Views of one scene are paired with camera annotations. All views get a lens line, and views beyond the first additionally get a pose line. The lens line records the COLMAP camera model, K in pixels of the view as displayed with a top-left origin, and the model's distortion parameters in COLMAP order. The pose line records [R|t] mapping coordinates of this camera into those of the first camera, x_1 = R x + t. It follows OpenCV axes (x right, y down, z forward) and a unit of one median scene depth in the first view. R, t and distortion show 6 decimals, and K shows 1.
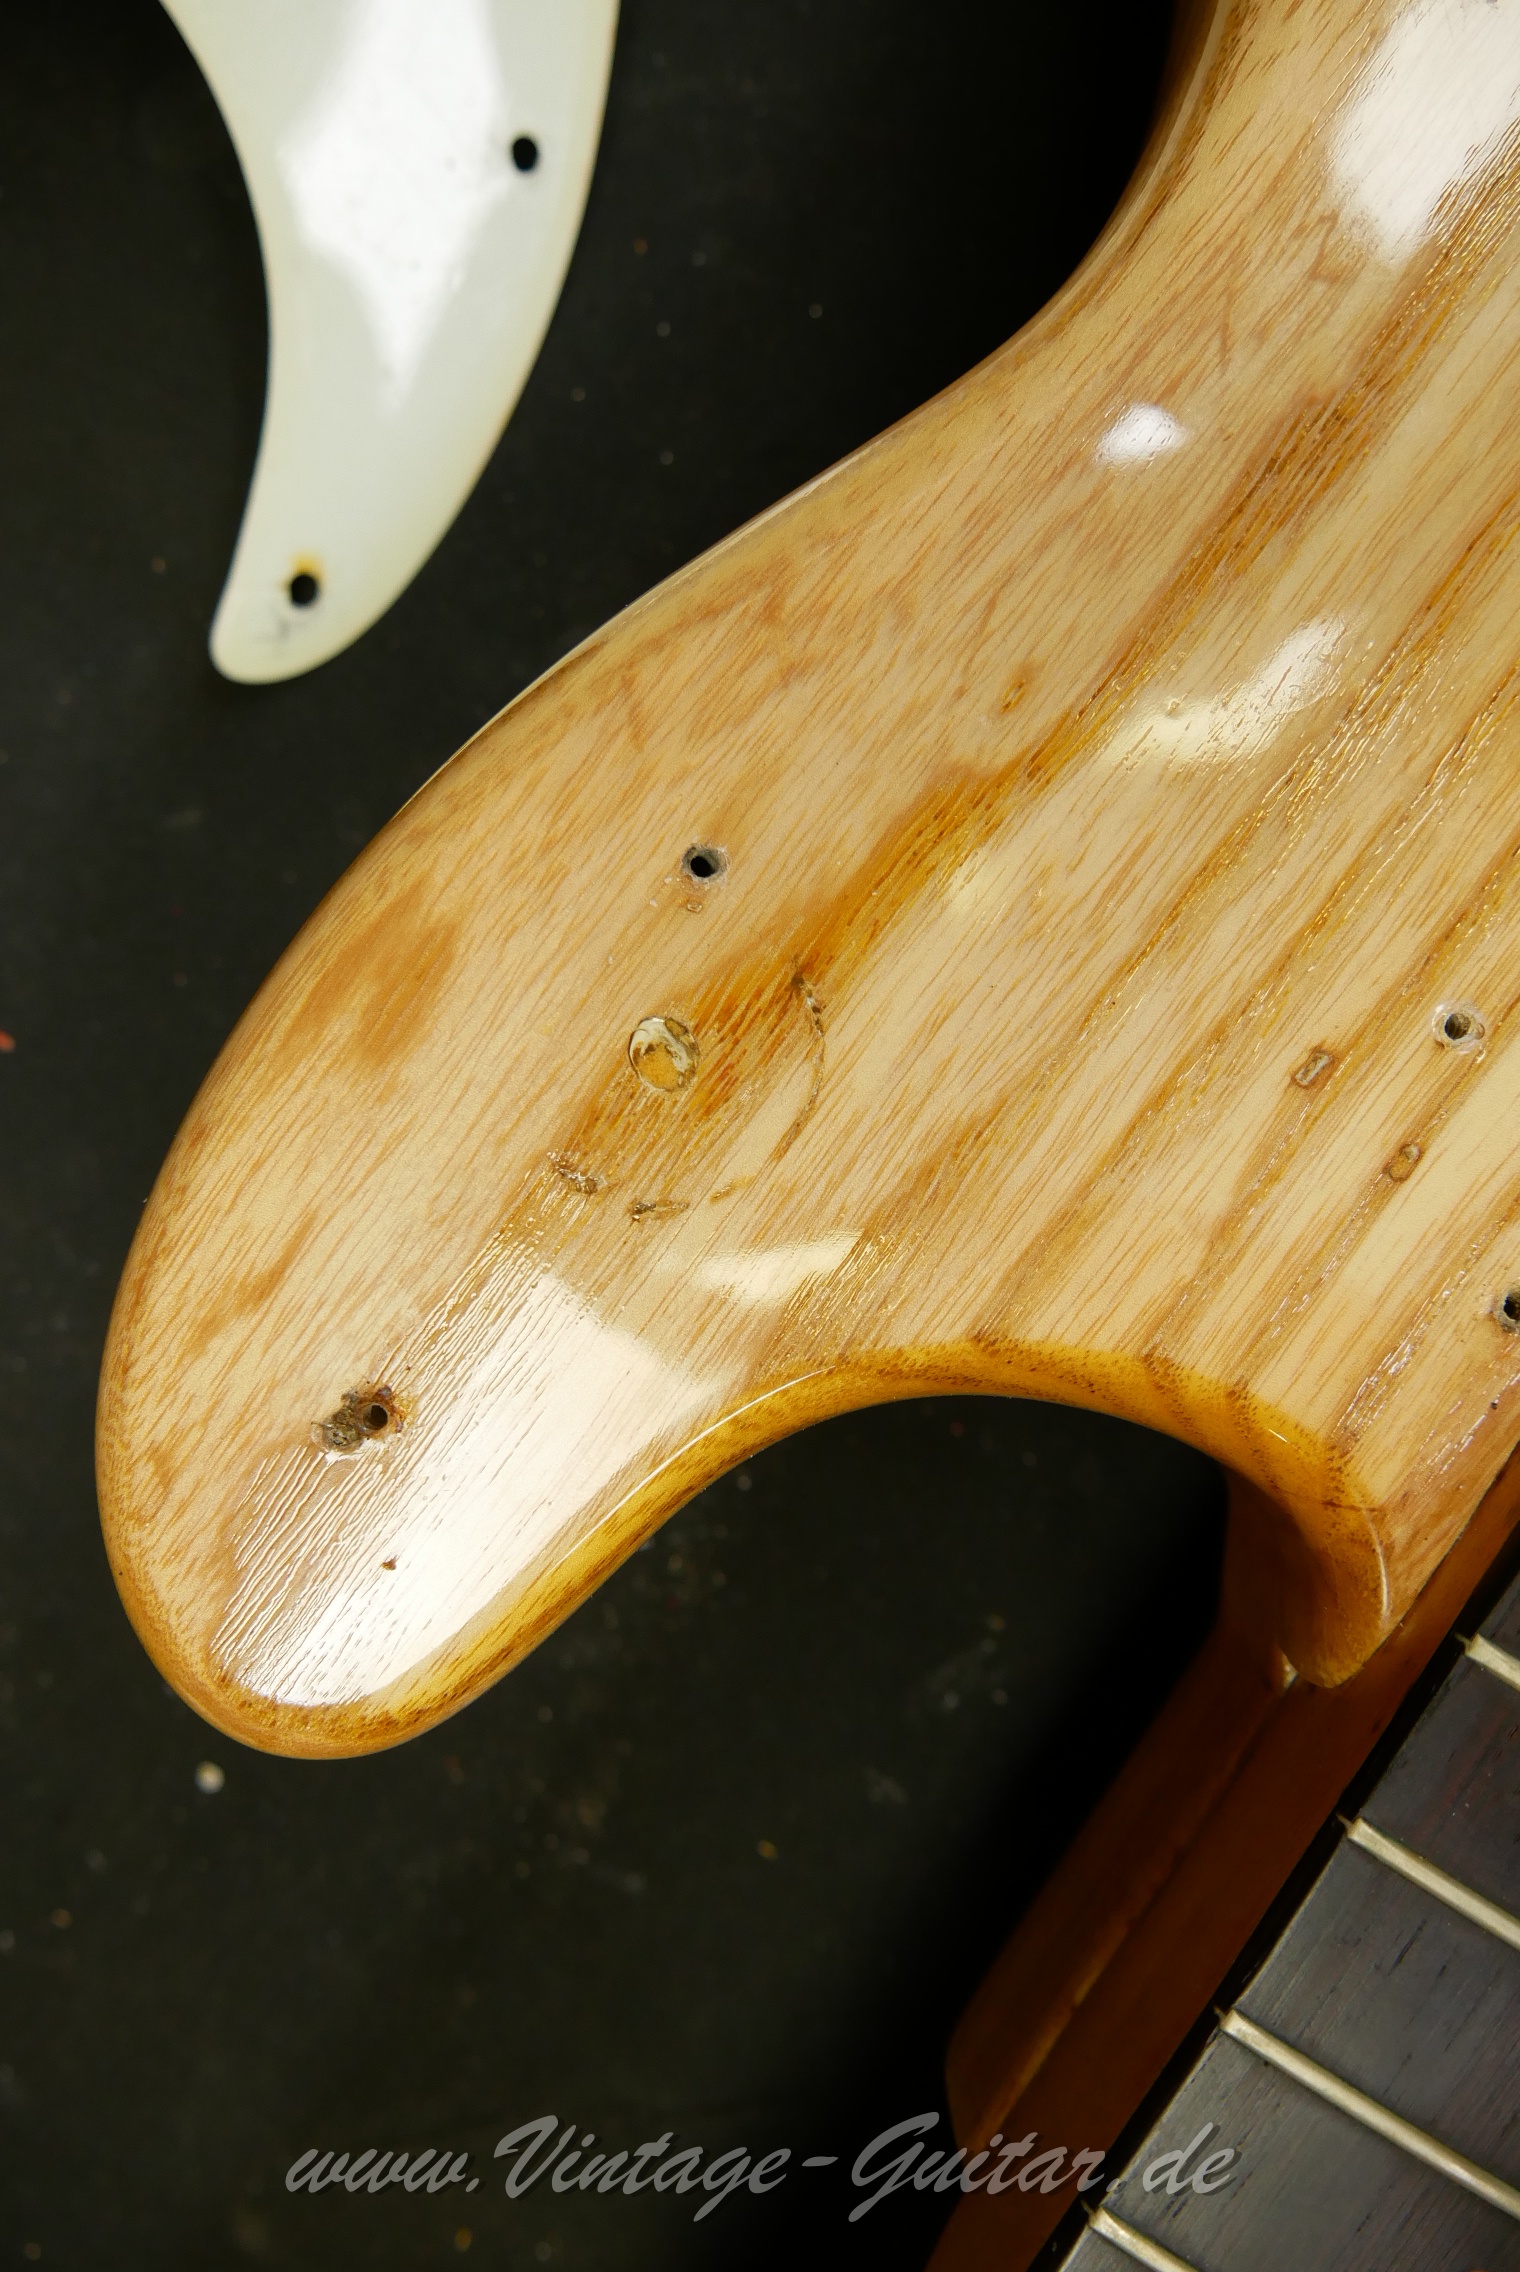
lens RADIAL K [[1925.7, 0, 760.0], [0, 1925.7, 1136.0], [0, 0, 1]] dist [0.000098, 0.001260]
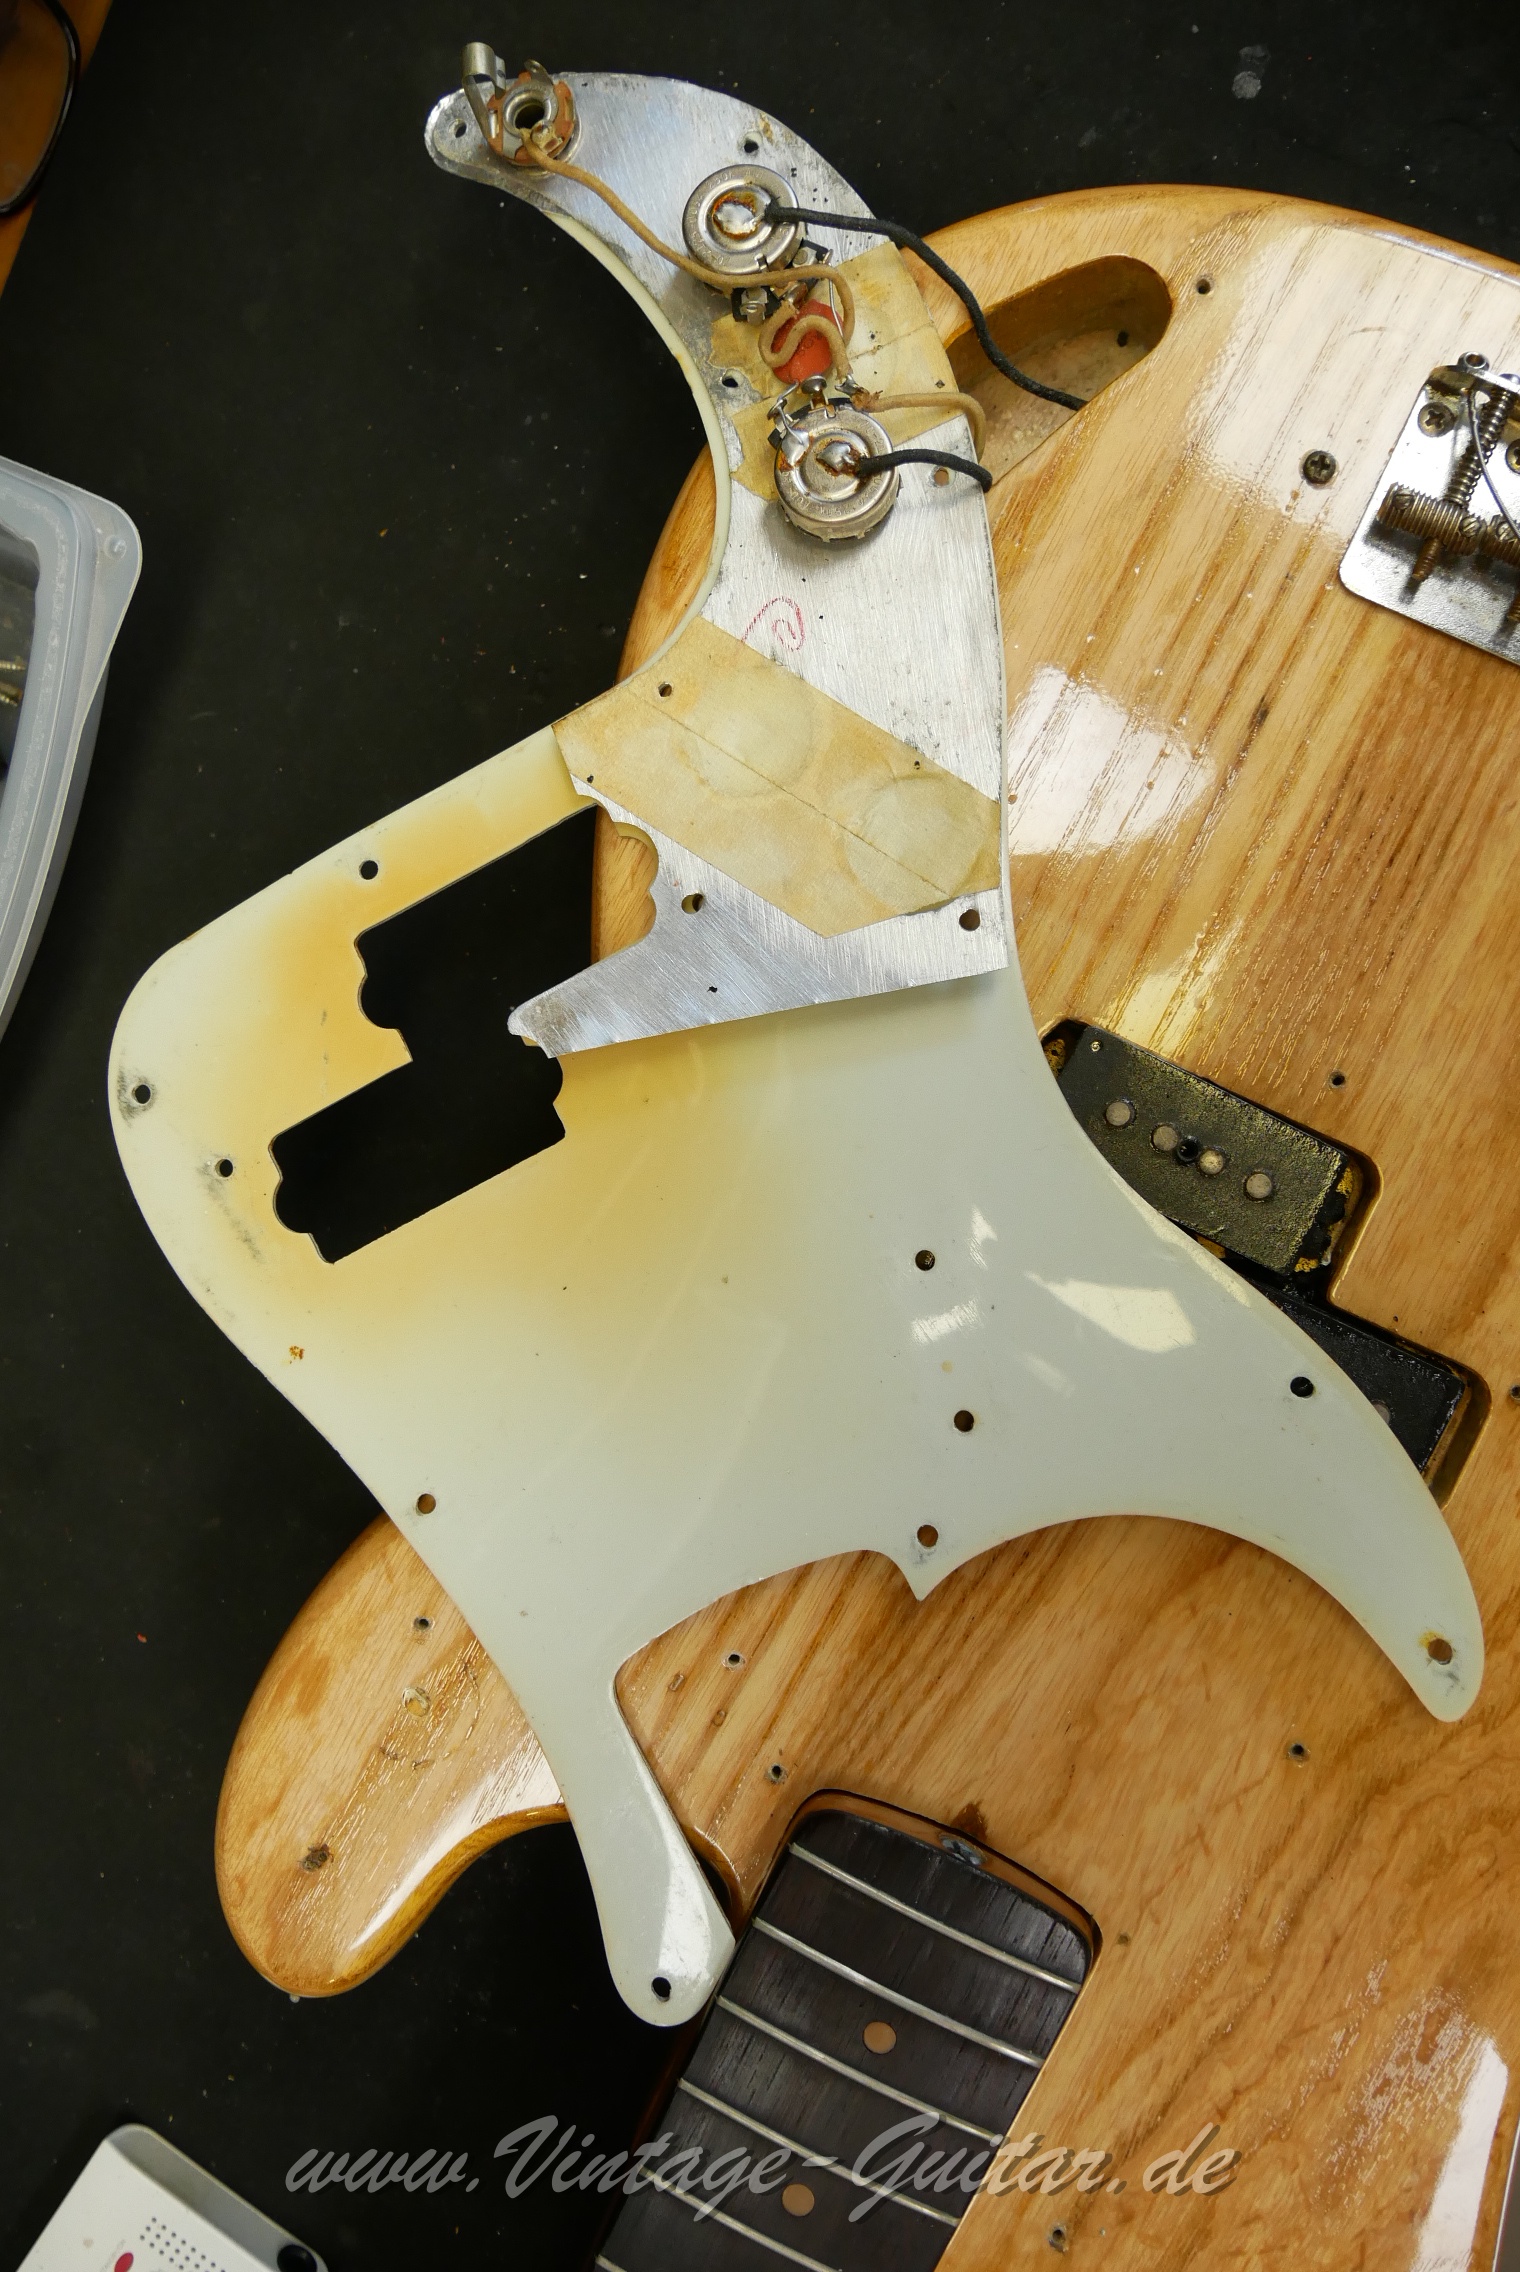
lens RADIAL K [[1925.7, 0, 760.0], [0, 1925.7, 1136.0], [0, 0, 1]] dist [0.000098, 0.001260]
pose [[0.986172, -0.122105, -0.112047, 0.738103], [0.119259, 0.992354, -0.031789, -0.621706], [0.115072, 0.017987, 0.993194, -1.389885]]
